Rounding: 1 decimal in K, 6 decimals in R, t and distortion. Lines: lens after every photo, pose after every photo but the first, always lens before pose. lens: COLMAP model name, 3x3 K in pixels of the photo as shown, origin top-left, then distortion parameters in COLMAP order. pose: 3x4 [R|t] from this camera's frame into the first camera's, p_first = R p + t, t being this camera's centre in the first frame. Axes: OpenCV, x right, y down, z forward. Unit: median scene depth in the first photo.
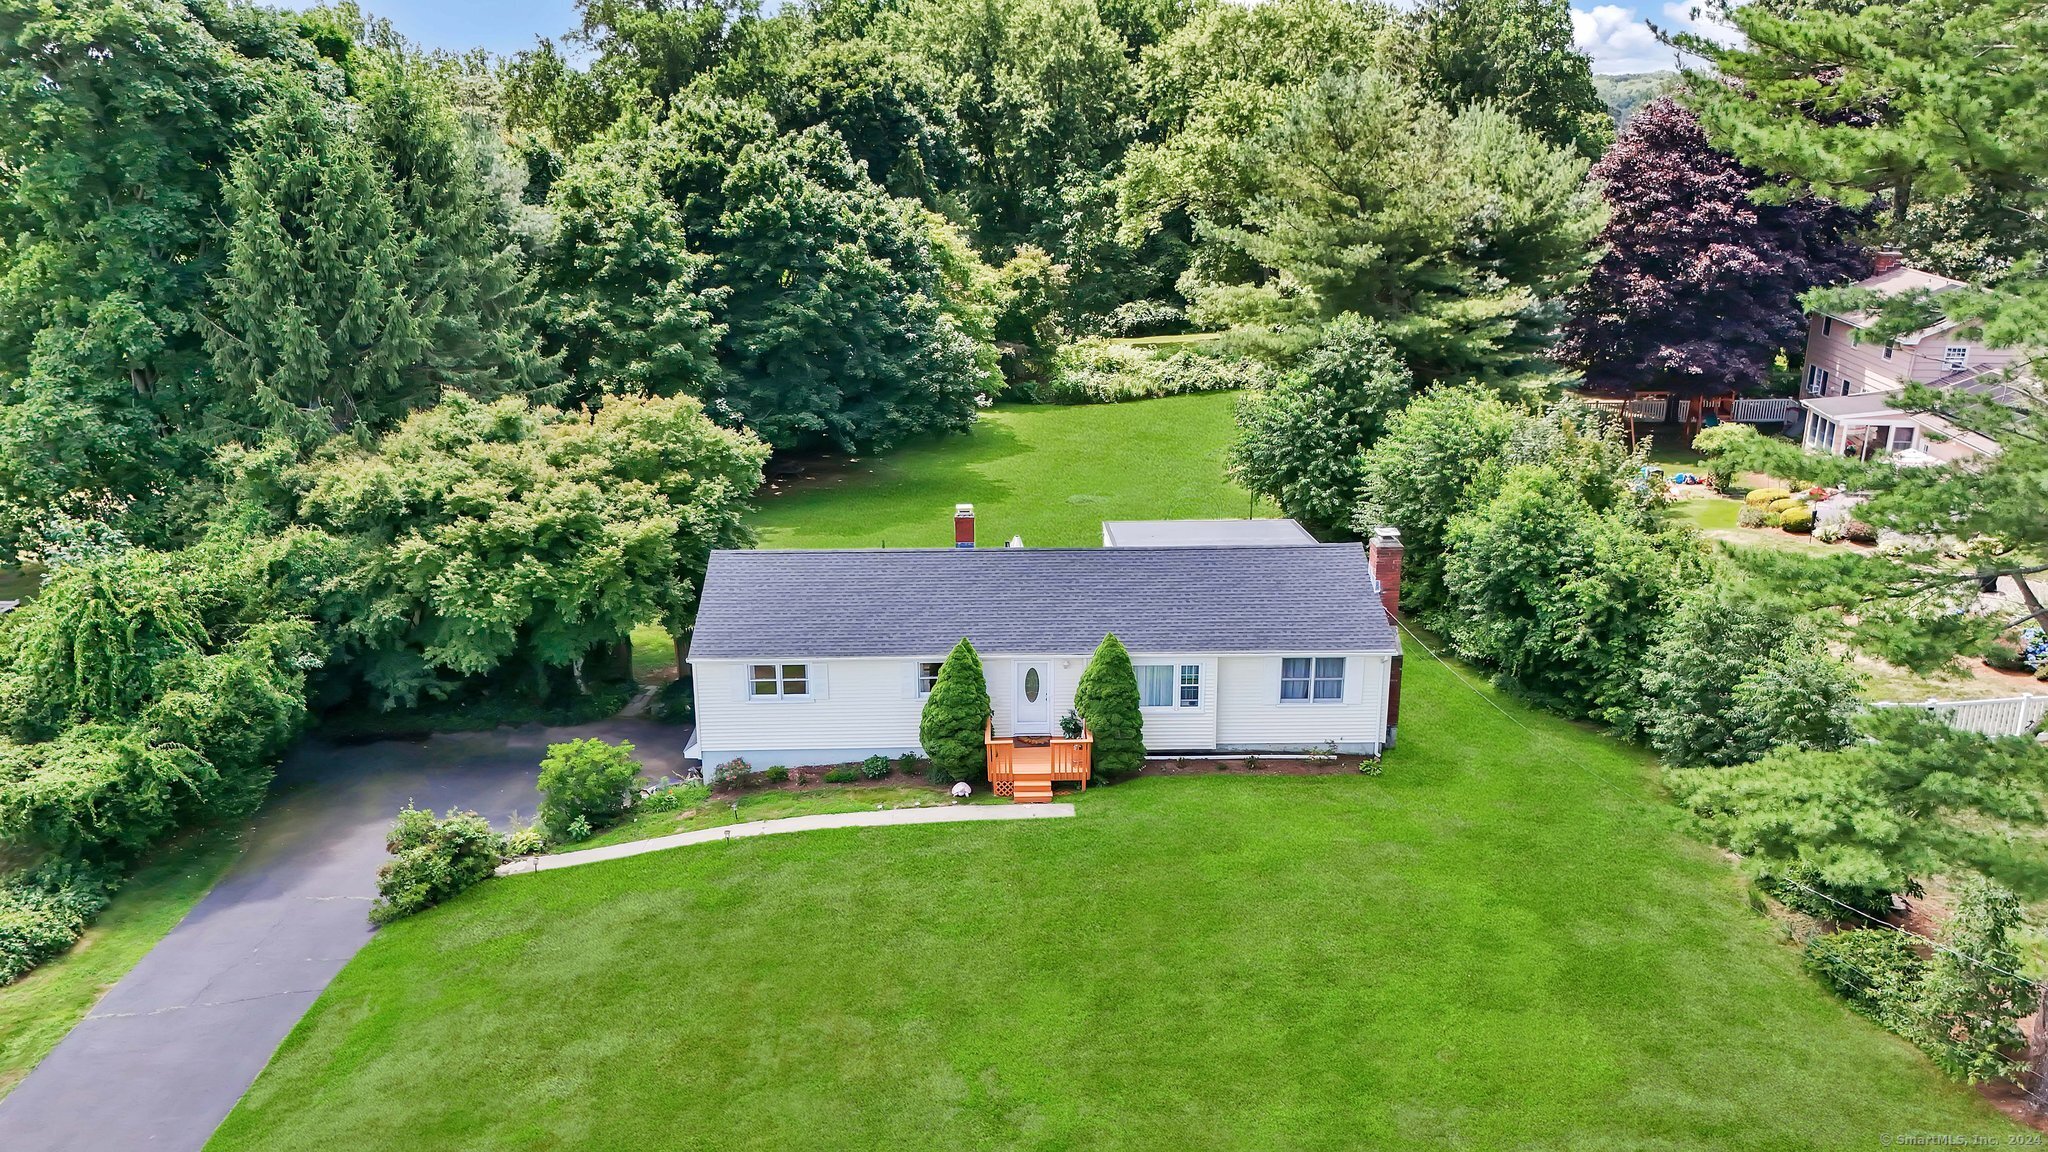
lens RADIAL K [[1516.3, 0, 1024.0], [0, 1516.3, 576.0], [0, 0, 1]] dist [0.069860, 0.000317]
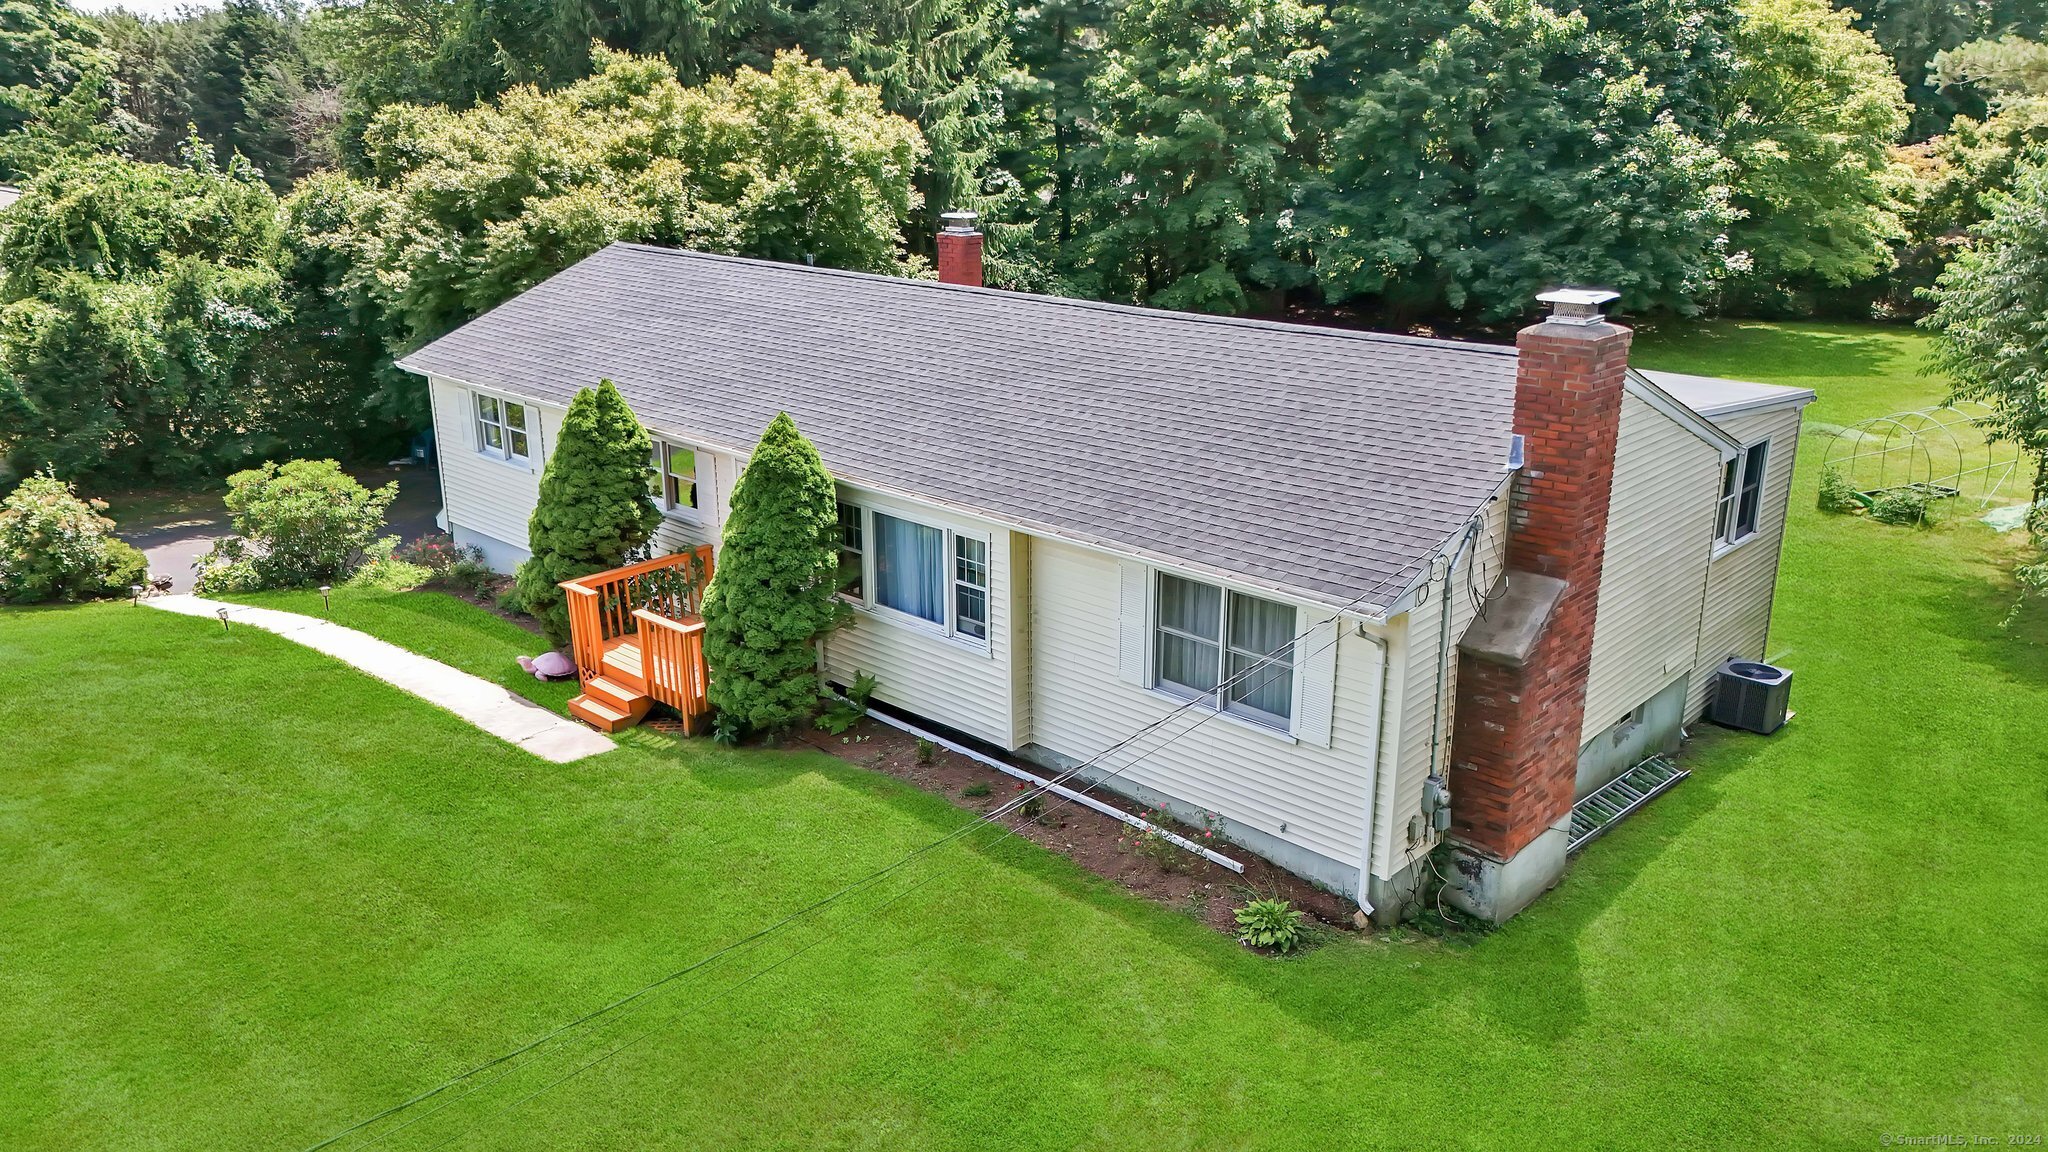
lens RADIAL K [[1516.3, 0, 1024.0], [0, 1516.3, 576.0], [0, 0, 1]] dist [0.069860, 0.000317]
pose [[0.713959, 0.214832, -0.666416, 0.402589], [-0.212658, 0.973340, 0.085946, 0.029090], [0.667113, 0.080357, 0.740610, 0.686095]]
